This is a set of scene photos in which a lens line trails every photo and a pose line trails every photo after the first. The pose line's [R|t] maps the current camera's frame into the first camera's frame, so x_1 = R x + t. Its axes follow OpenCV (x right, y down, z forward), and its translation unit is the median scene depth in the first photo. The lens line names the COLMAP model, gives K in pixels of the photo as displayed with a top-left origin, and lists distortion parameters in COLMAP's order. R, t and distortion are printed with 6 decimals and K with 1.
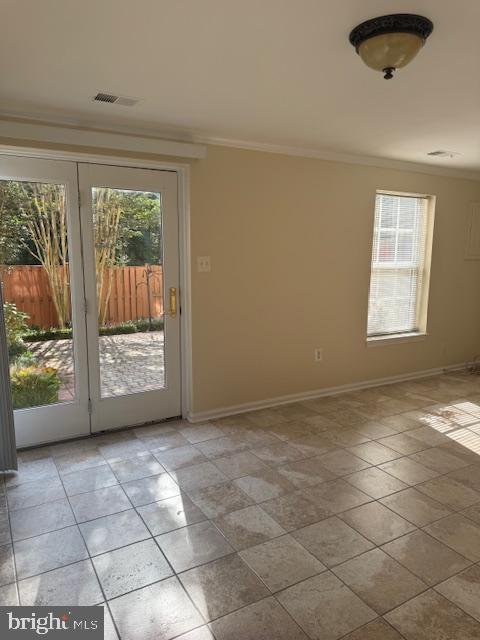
lens RADIAL K [[454.0, 0, 242.9], [0, 454.0, 318.5], [0, 0, 1]] dist [0.061811, -0.070111]
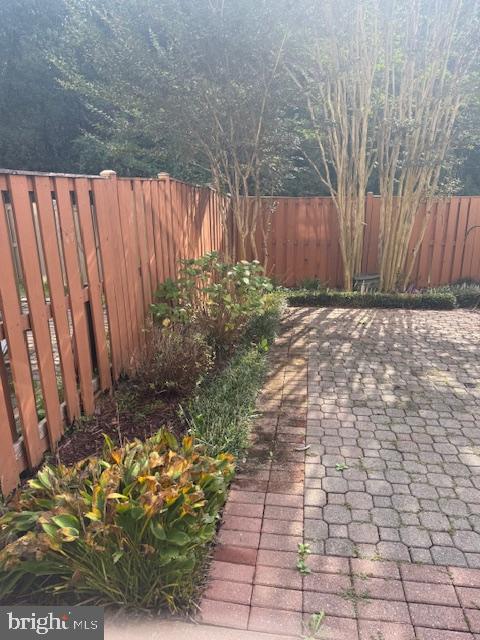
lens RADIAL K [[450.4, 0, 241.9], [0, 450.4, 323.2], [0, 0, 1]] dist [0.070609, -0.075716]
pose [[0.779452, 0.164816, -0.604392, -0.078534], [-0.066673, 0.981116, 0.181564, -0.039750], [0.622904, -0.101224, 0.775722, 0.322751]]
